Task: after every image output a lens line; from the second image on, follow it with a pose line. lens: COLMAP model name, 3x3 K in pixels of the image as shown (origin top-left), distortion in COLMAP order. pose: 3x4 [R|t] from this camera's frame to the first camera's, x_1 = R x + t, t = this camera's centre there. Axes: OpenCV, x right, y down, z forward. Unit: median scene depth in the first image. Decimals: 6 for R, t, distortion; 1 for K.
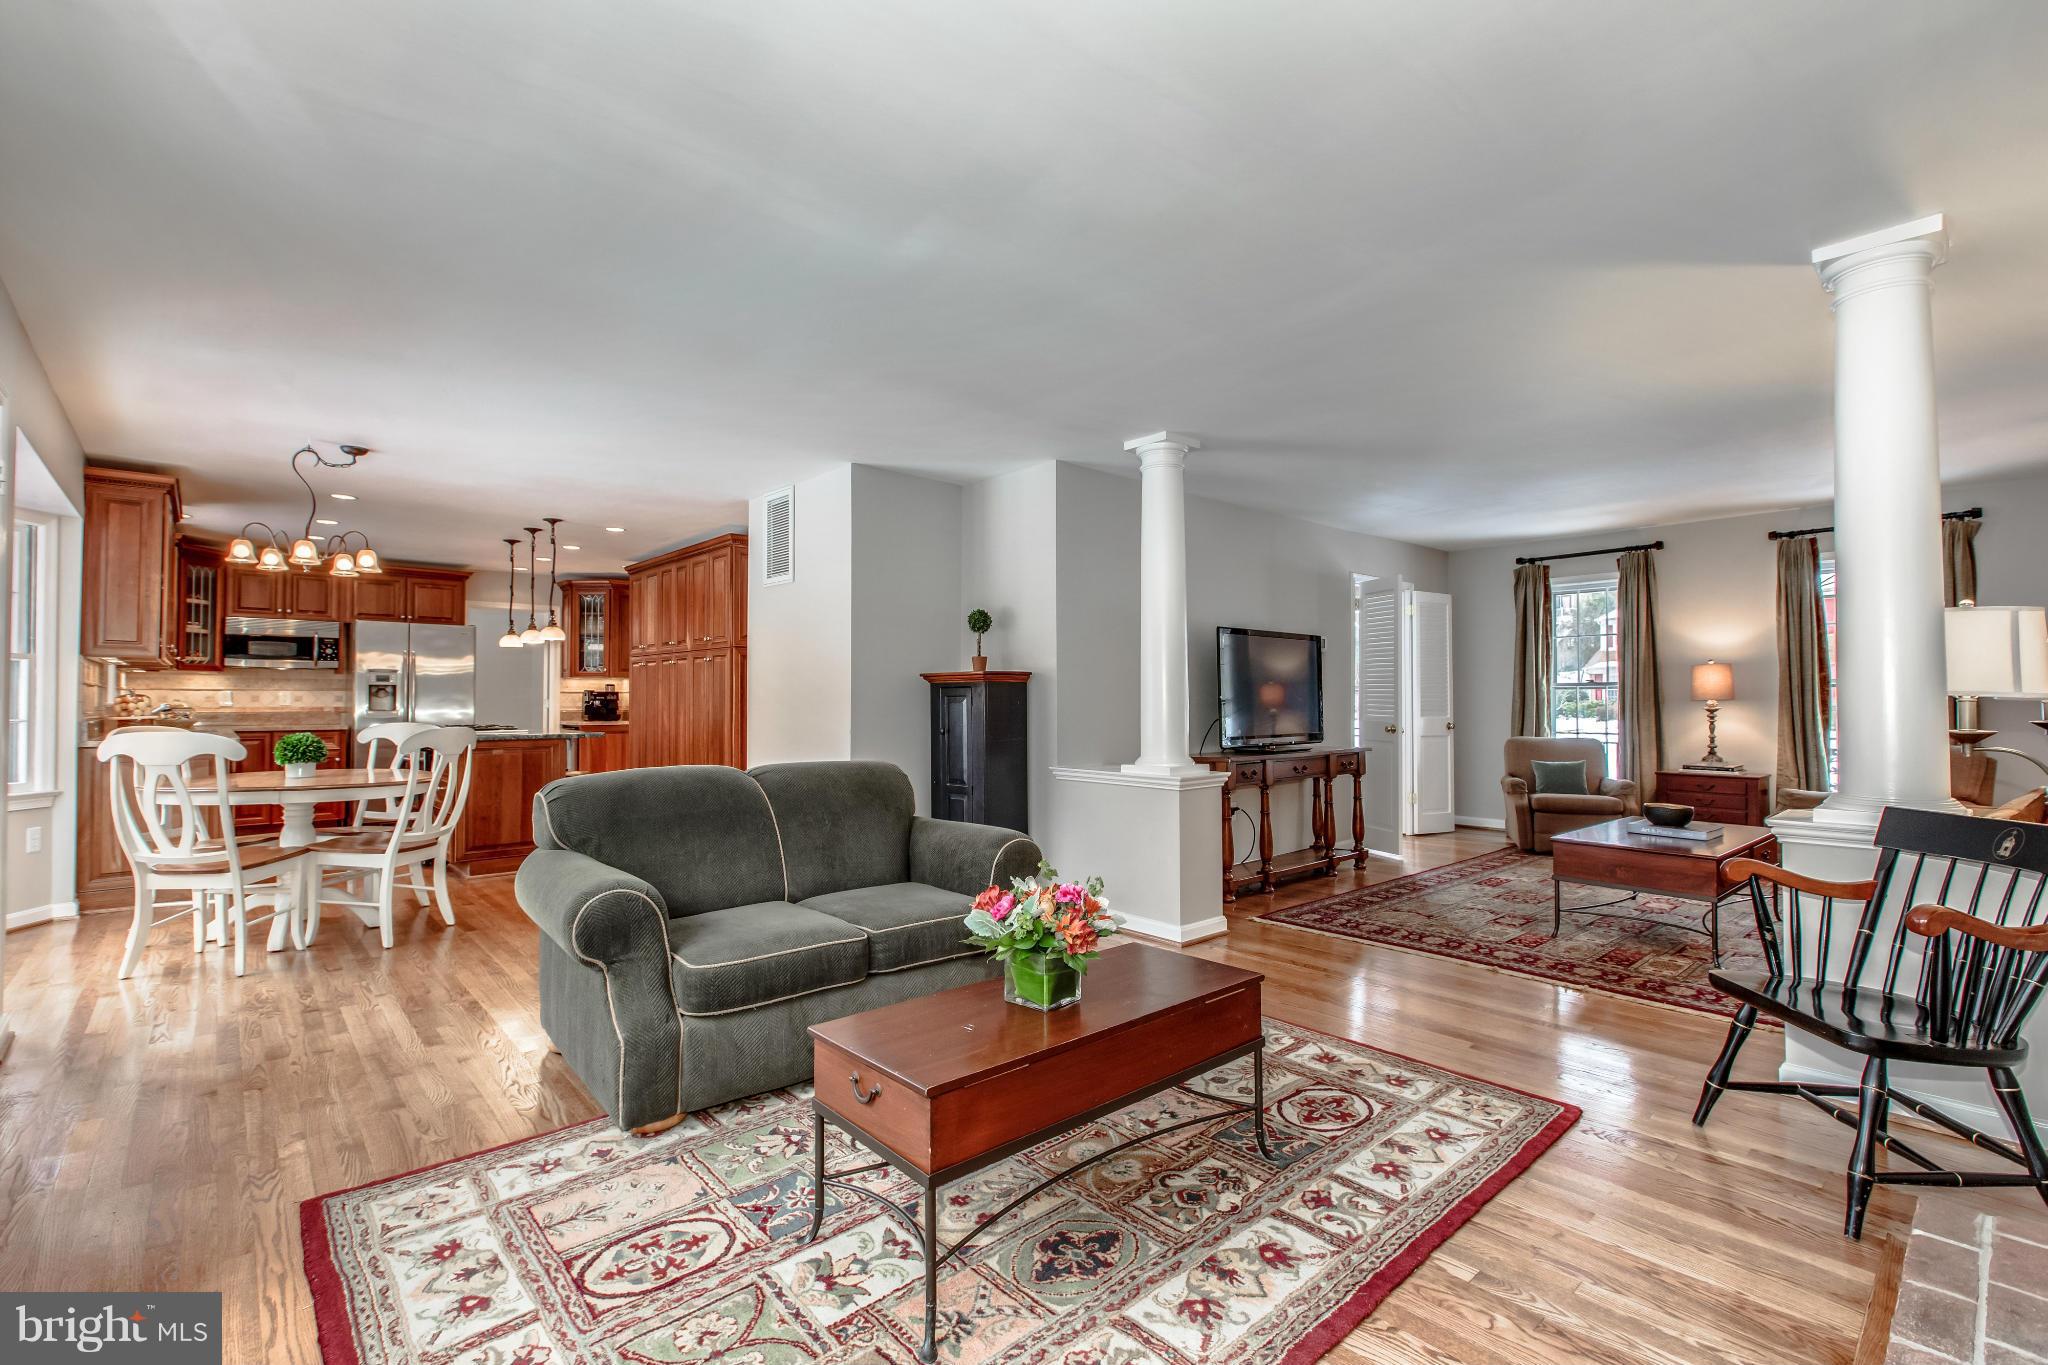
lens RADIAL K [[935.3, 0, 1028.9], [0, 935.3, 680.5], [0, 0, 1]] dist [-0.038014, 0.017202]
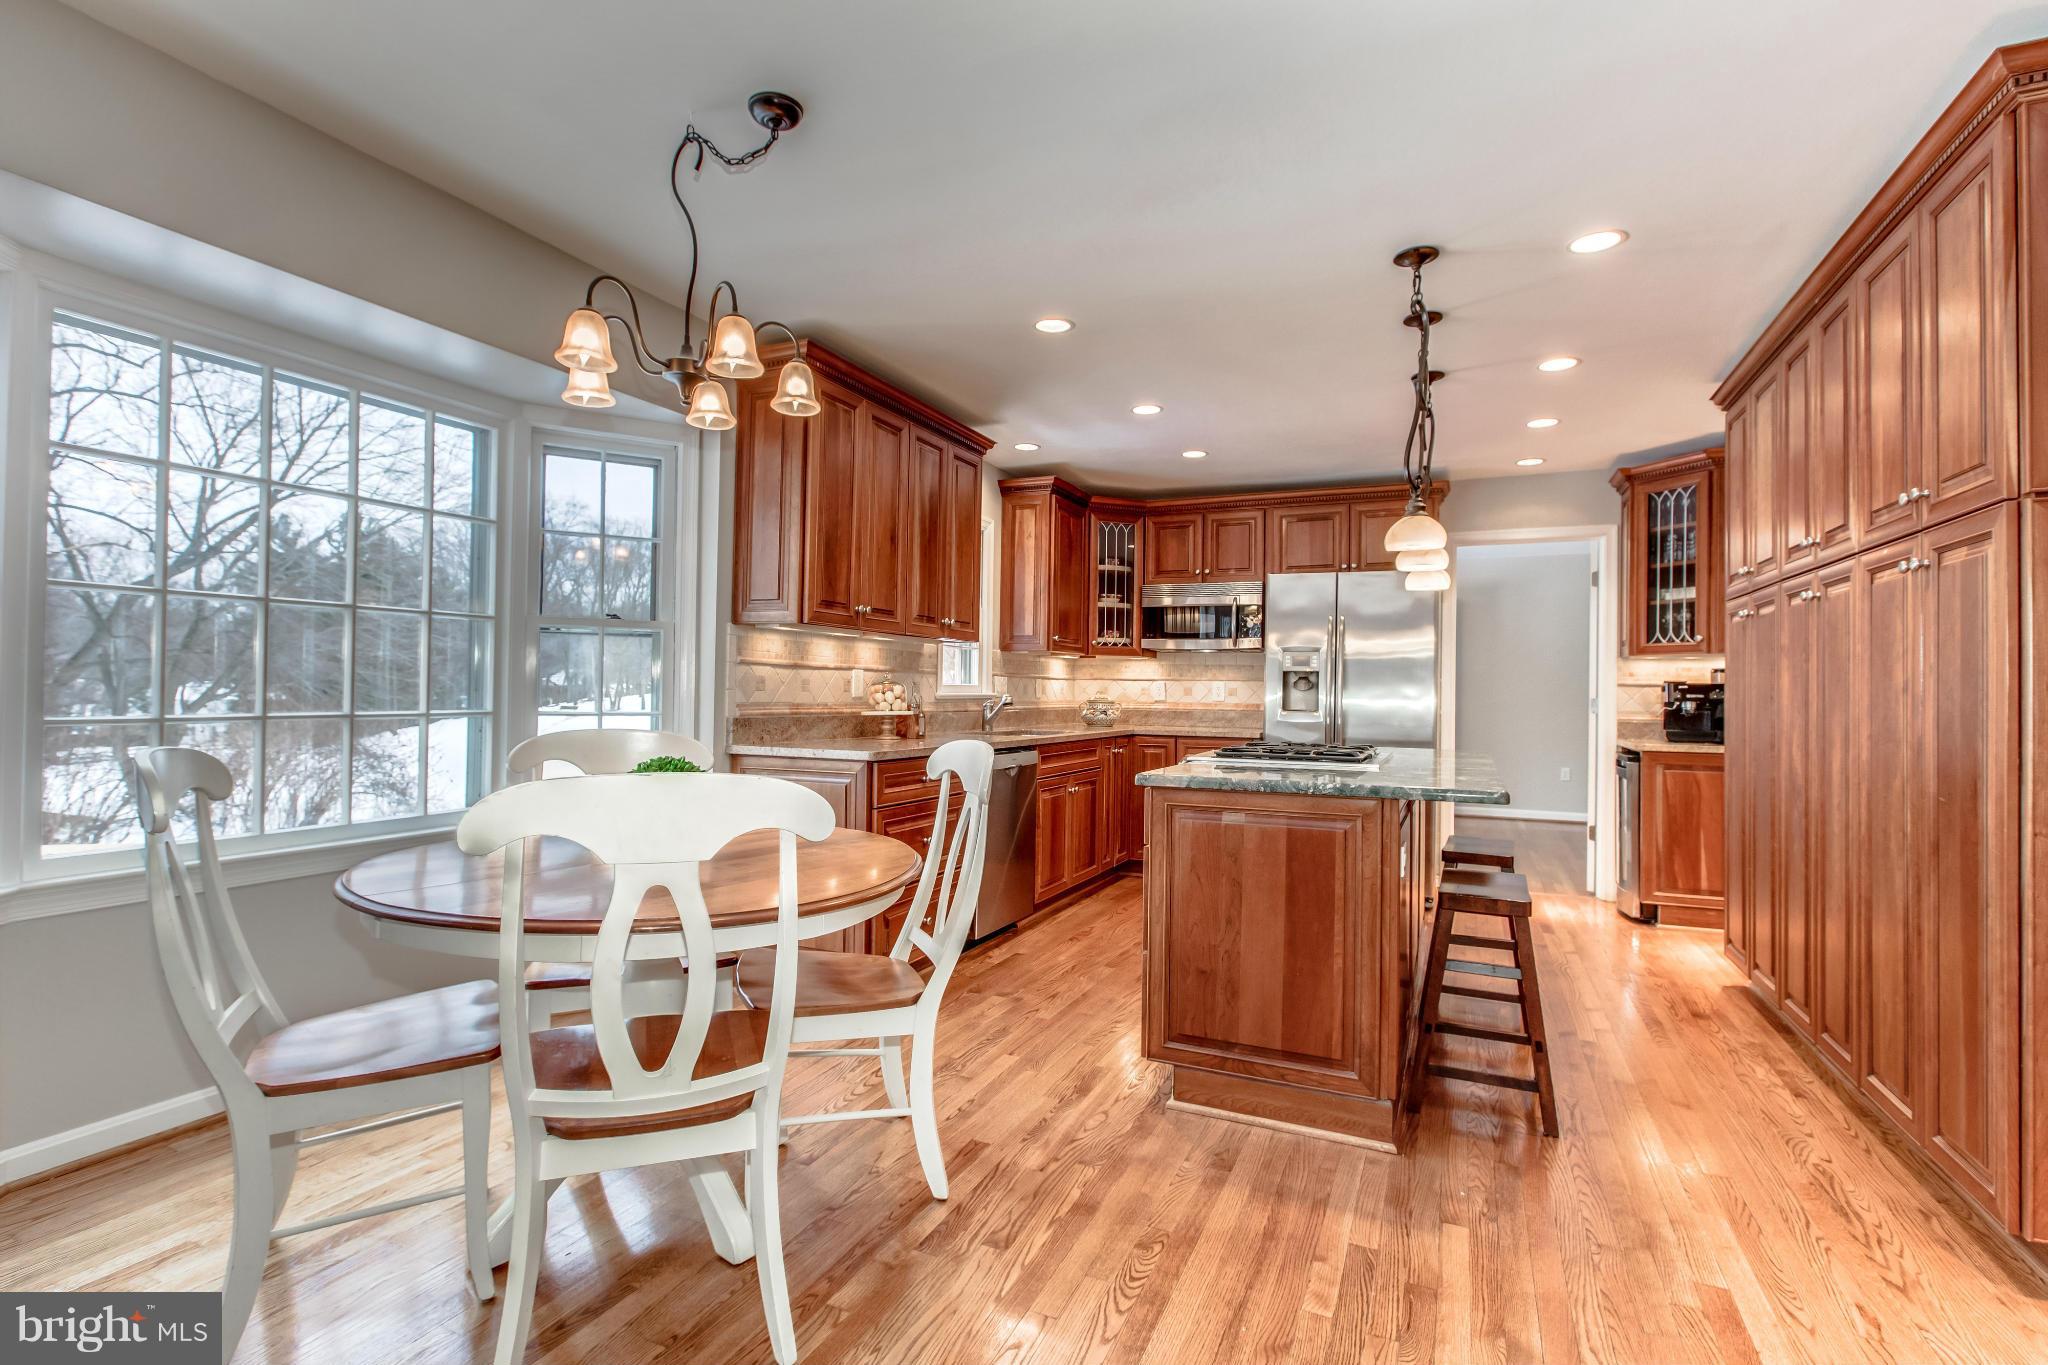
lens RADIAL K [[935.3, 0, 1028.9], [0, 935.3, 680.5], [0, 0, 1]] dist [-0.038014, 0.017202]
pose [[0.383865, -0.003821, -0.923381, -0.222390], [0.004659, 0.999987, -0.002201, 0.015389], [0.923378, -0.003457, 0.383878, 0.753364]]
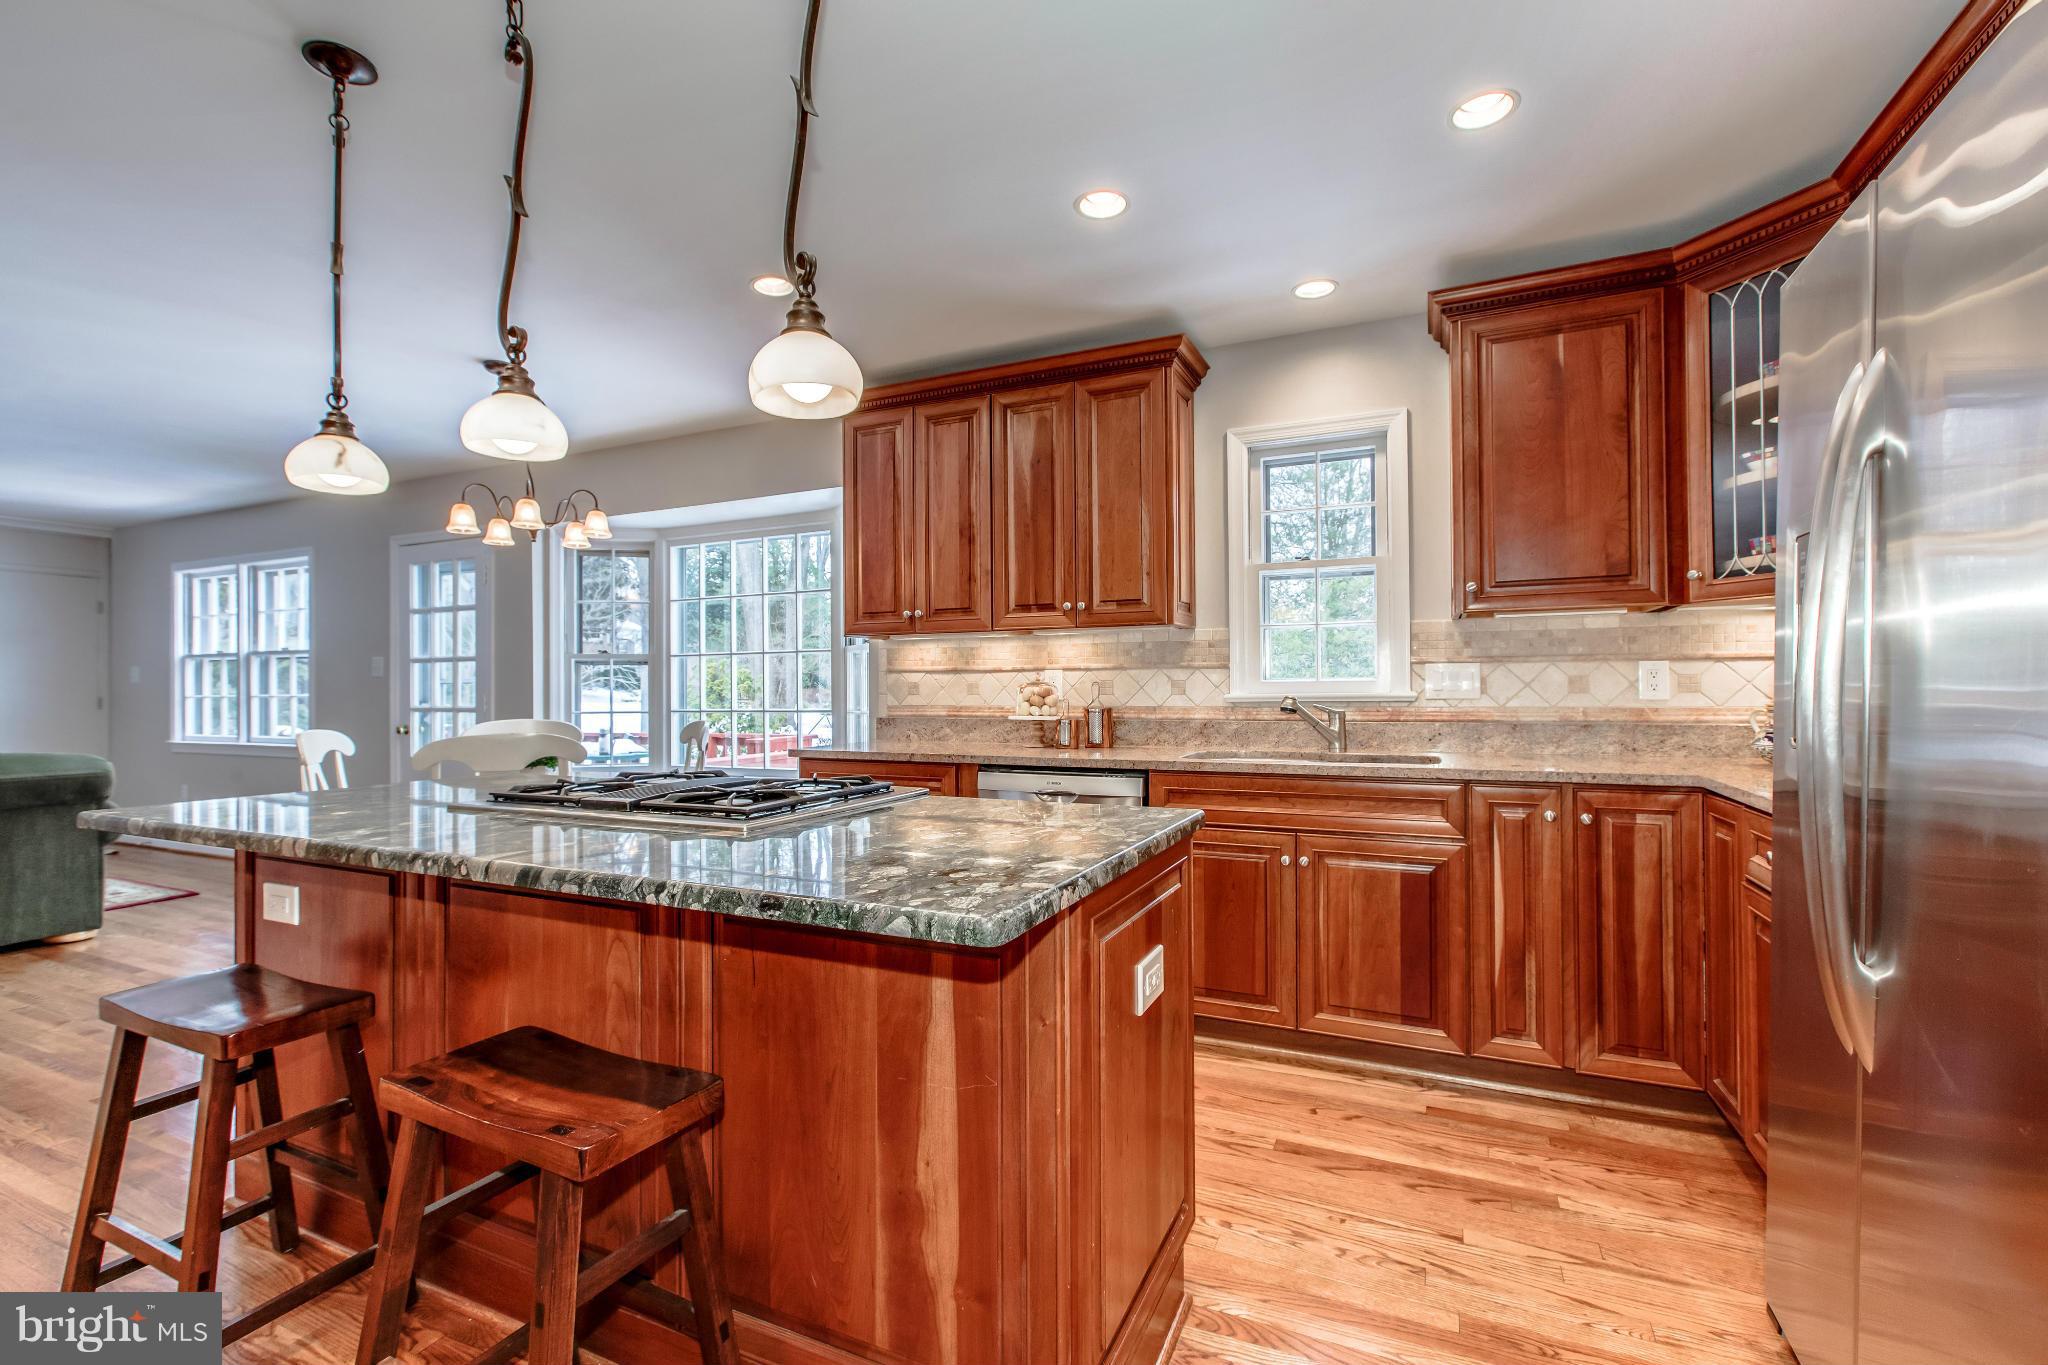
lens RADIAL K [[935.3, 0, 1028.9], [0, 935.3, 680.5], [0, 0, 1]] dist [-0.038014, 0.017202]
pose [[-0.926508, 0.003556, -0.376258, -0.646367], [0.015850, 0.999437, -0.029584, 0.030546], [0.375941, -0.033374, -0.926042, 1.461209]]
